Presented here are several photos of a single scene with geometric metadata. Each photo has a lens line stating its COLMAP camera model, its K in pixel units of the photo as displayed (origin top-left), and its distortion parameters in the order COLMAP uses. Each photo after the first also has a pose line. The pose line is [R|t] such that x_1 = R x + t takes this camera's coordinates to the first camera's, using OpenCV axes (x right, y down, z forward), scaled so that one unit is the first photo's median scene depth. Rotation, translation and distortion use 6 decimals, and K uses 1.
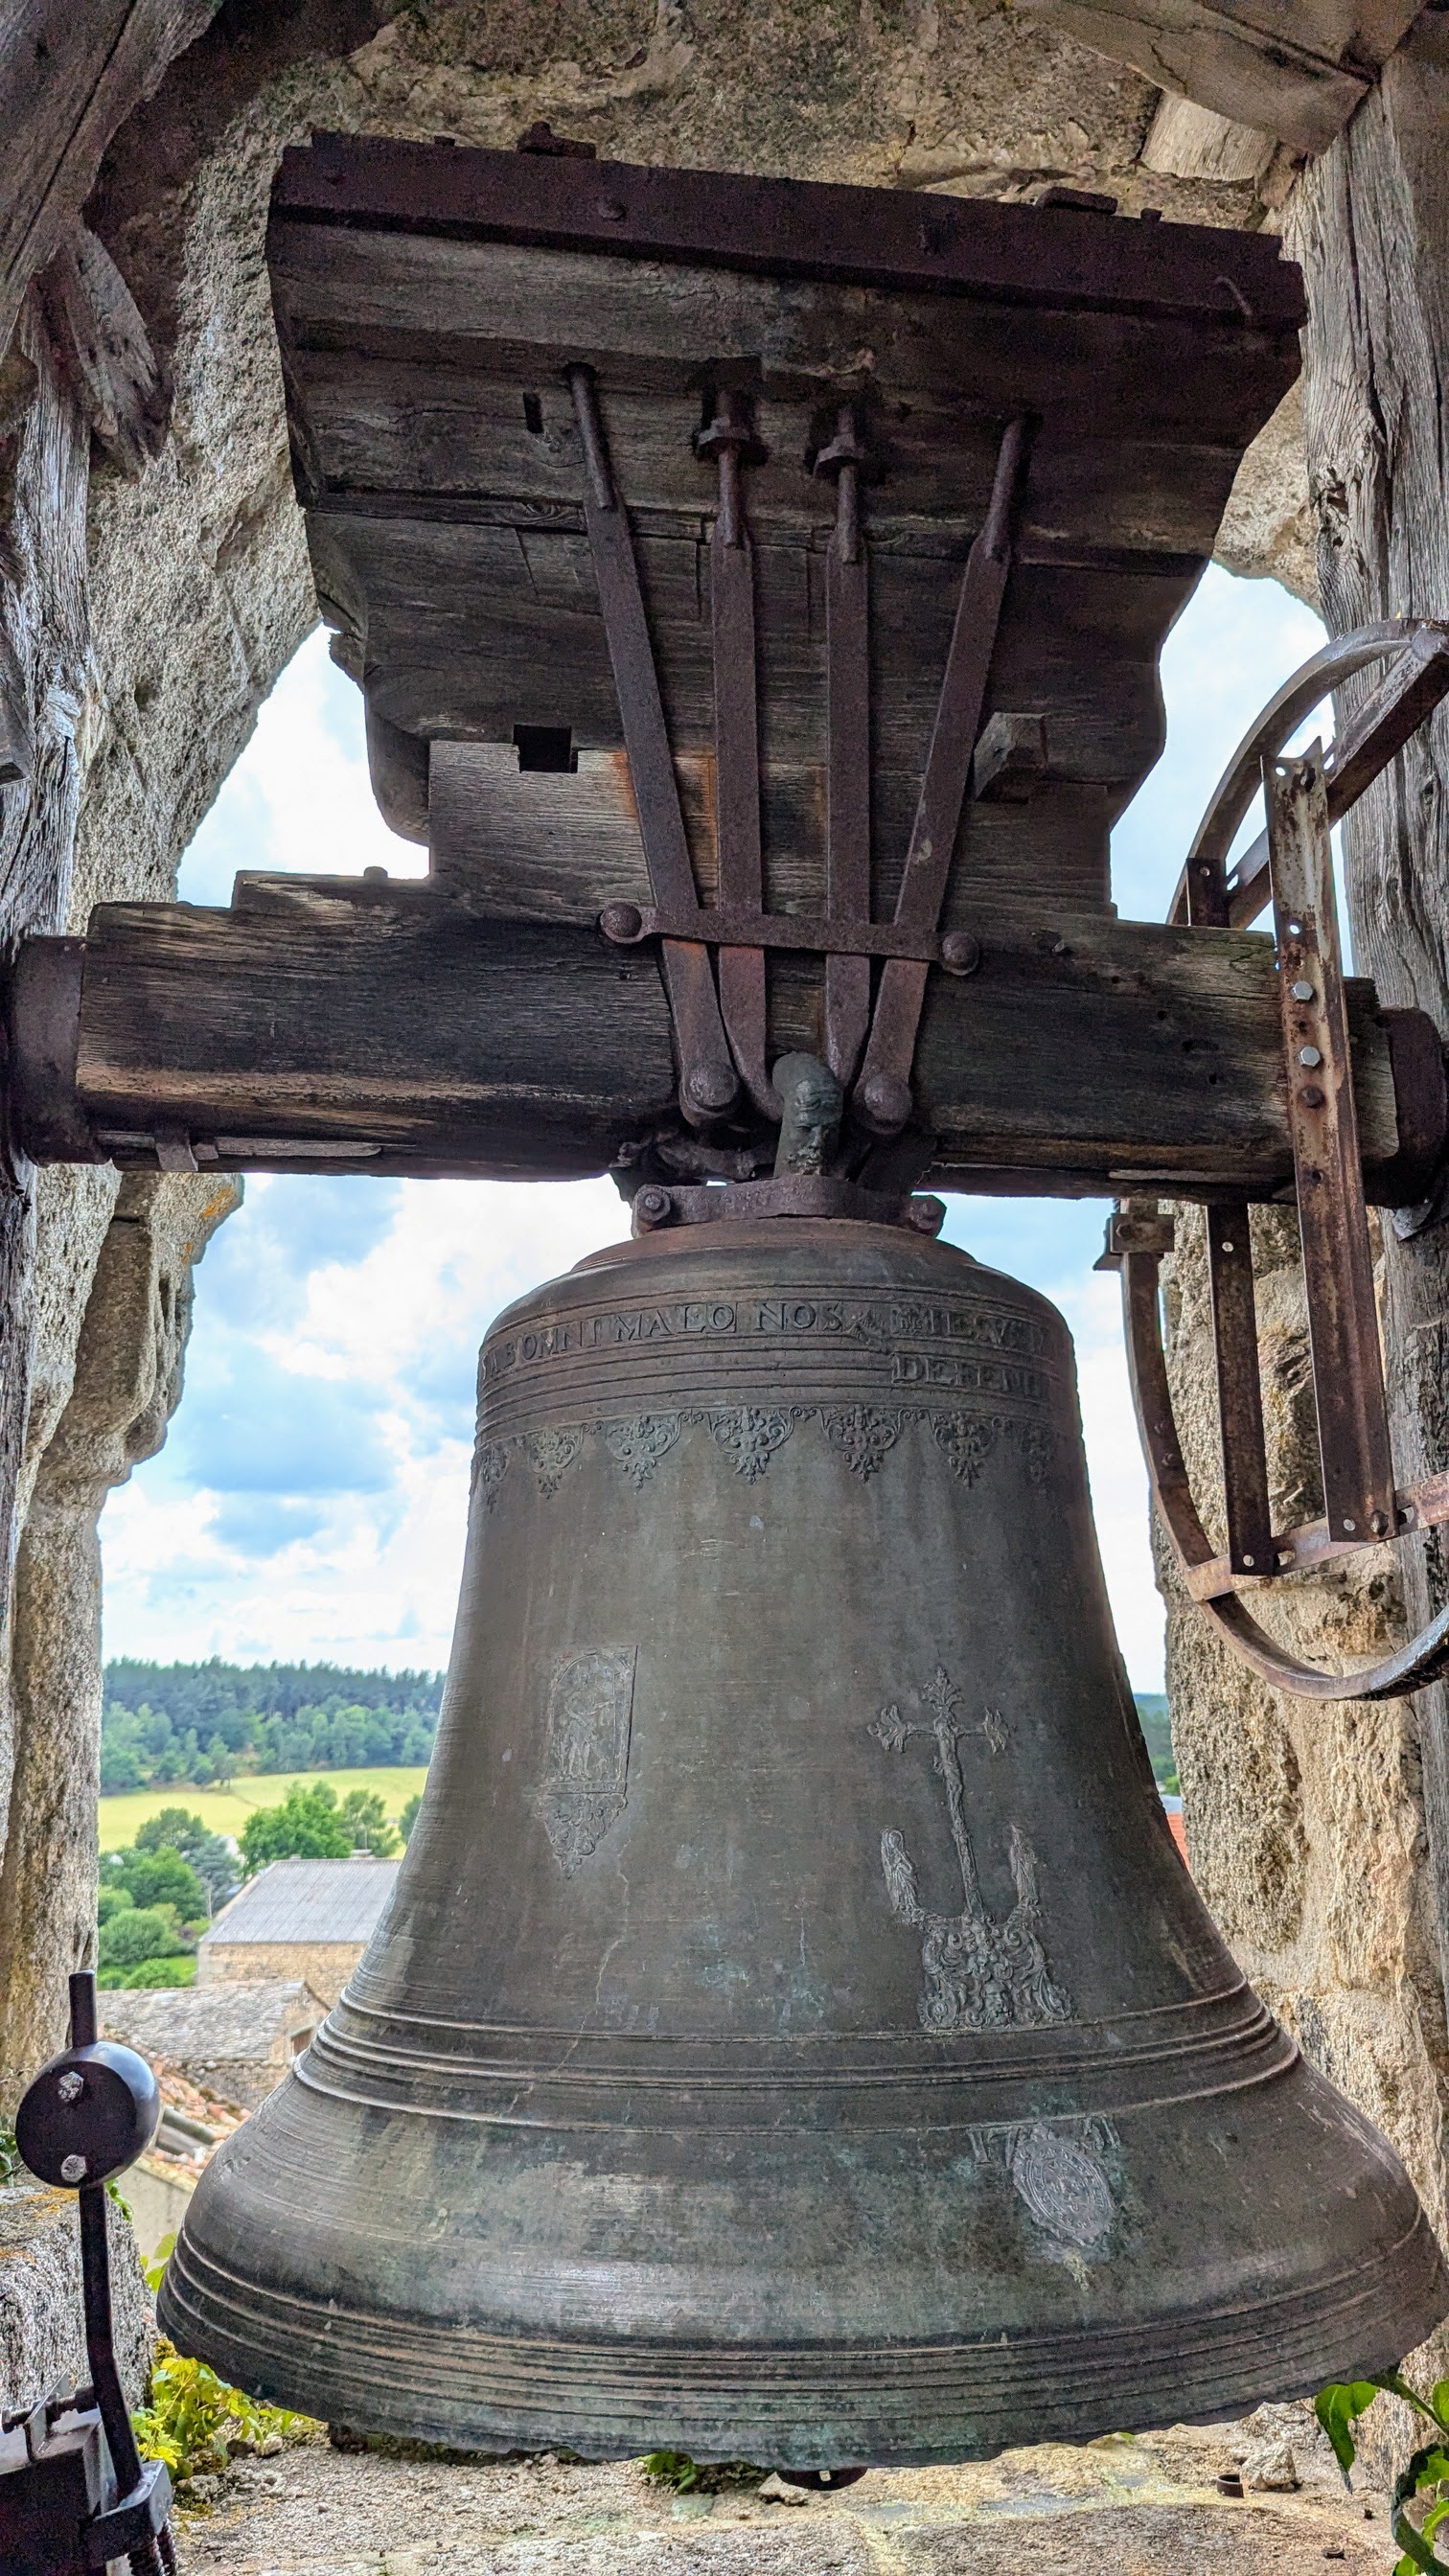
lens RADIAL K [[1791.4, 0, 726.4], [0, 1791.4, 1294.1], [0, 0, 1]] dist [0.011077, -0.008976]
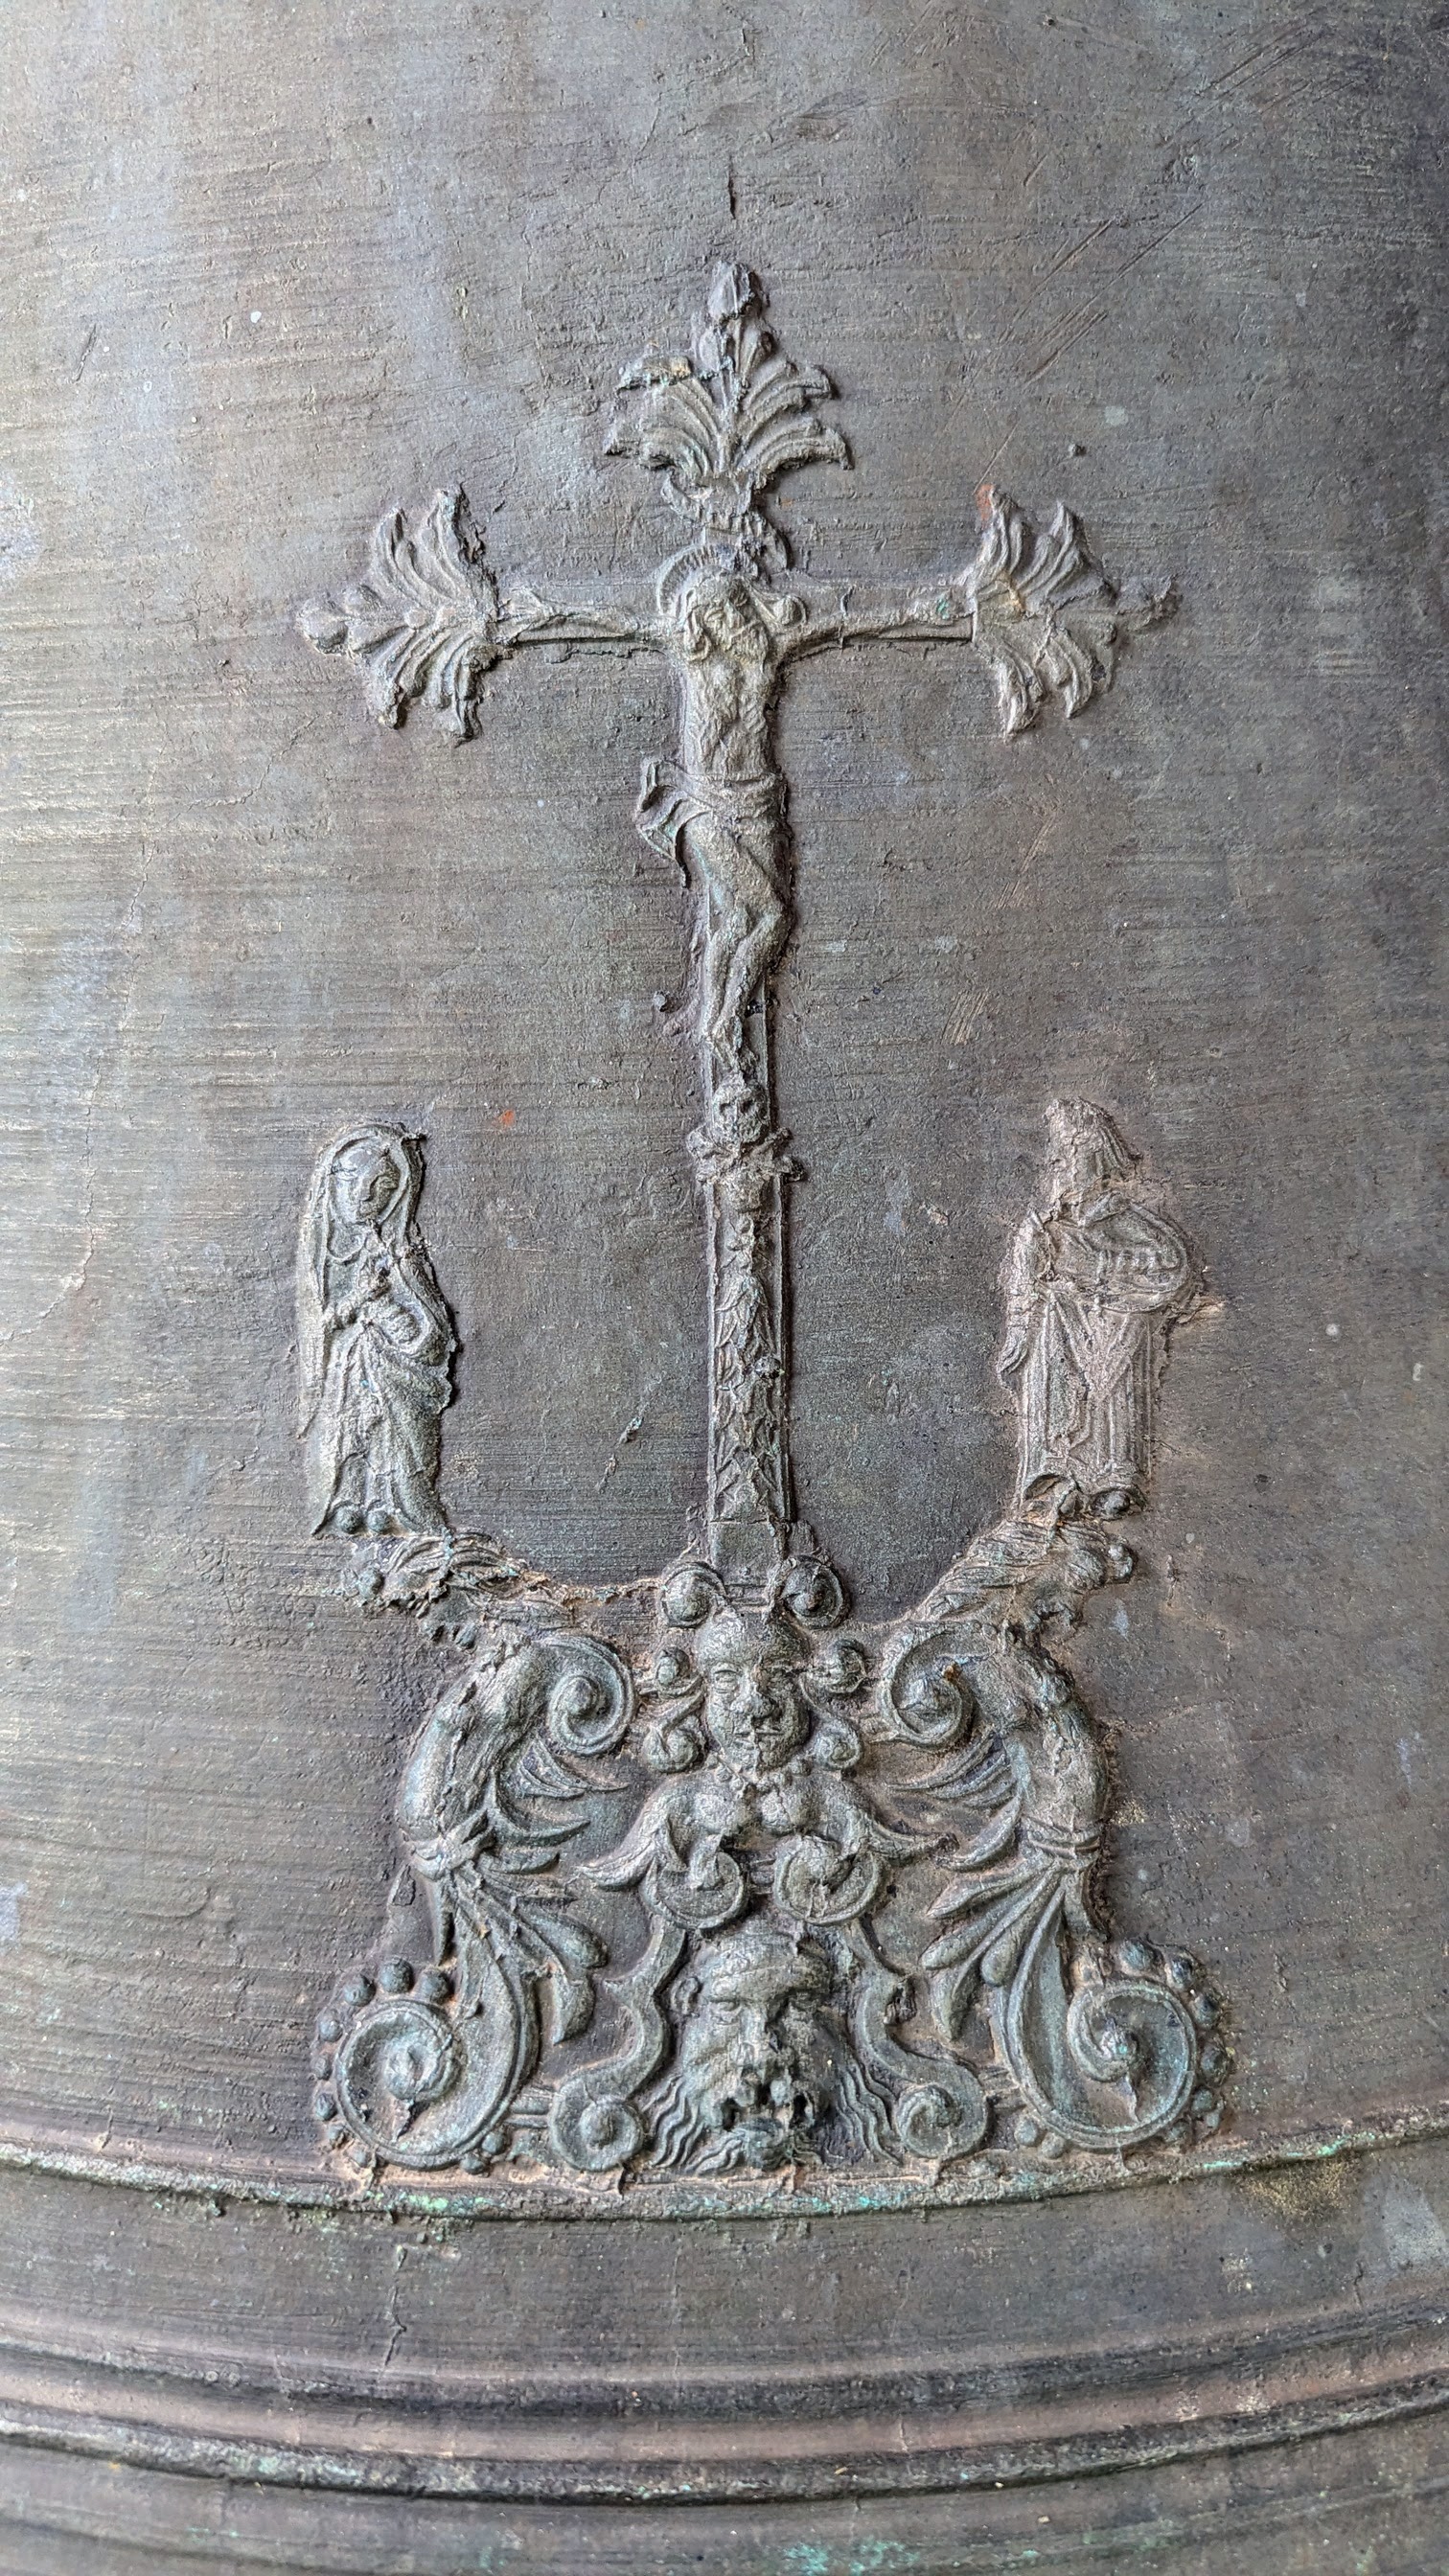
lens RADIAL K [[1791.4, 0, 726.4], [0, 1791.4, 1284.1], [0, 0, 1]] dist [0.011077, -0.008976]
pose [[0.938425, 0.072797, -0.337728, 0.198552], [0.097784, 0.881610, 0.461737, 0.227099], [0.331357, -0.466330, 0.820207, 0.846515]]
